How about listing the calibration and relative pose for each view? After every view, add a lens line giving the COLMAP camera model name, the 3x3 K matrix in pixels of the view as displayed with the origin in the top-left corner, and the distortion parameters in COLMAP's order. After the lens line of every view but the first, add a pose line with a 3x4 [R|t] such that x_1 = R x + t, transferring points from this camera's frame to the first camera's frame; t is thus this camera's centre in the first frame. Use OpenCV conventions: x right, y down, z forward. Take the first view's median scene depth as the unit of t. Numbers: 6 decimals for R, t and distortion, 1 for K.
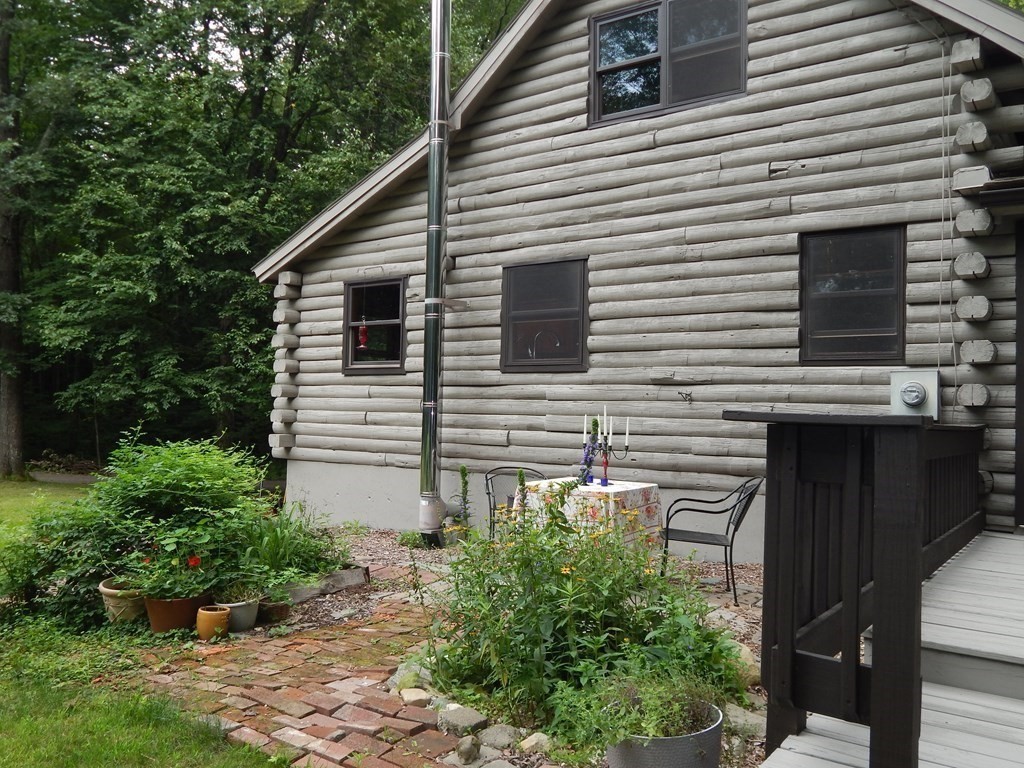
lens RADIAL K [[842.1, 0, 511.4], [0, 842.1, 387.6], [0, 0, 1]] dist [-0.001157, -0.011532]
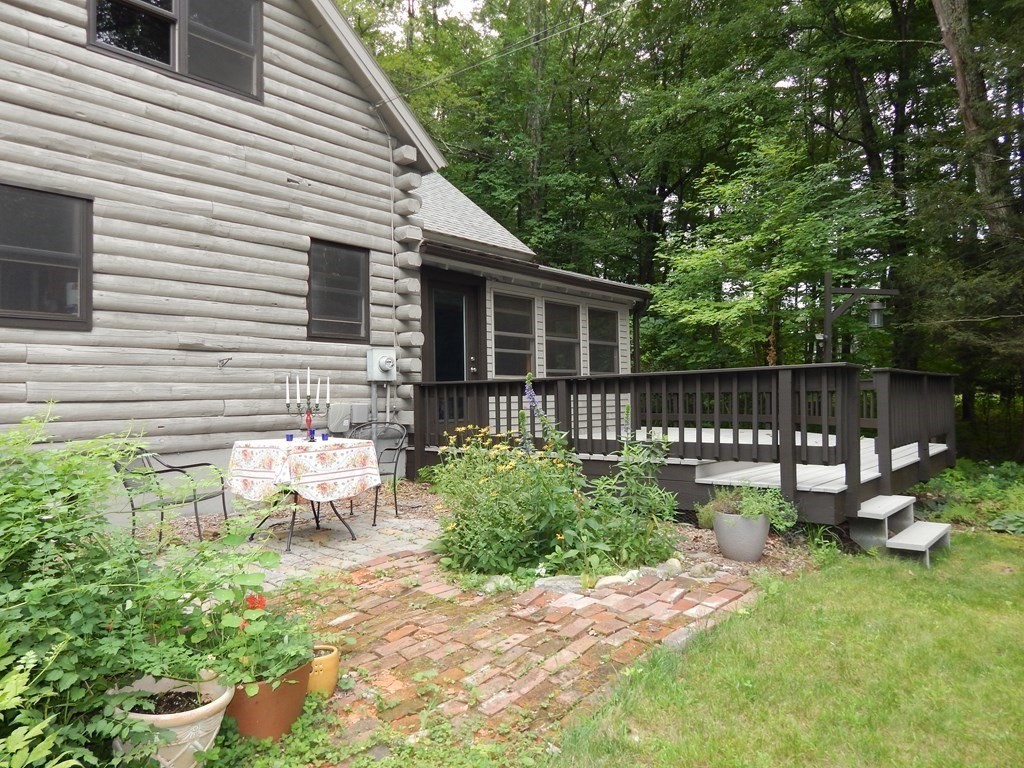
lens RADIAL K [[684.3, 0, 511.3], [0, 684.3, 383.0], [0, 0, 1]] dist [-0.000633, -0.001912]
pose [[0.100305, -0.003606, 0.994950, -0.616662], [-0.013793, 0.999892, 0.005014, 0.027181], [-0.994861, -0.014227, 0.100244, 0.545149]]
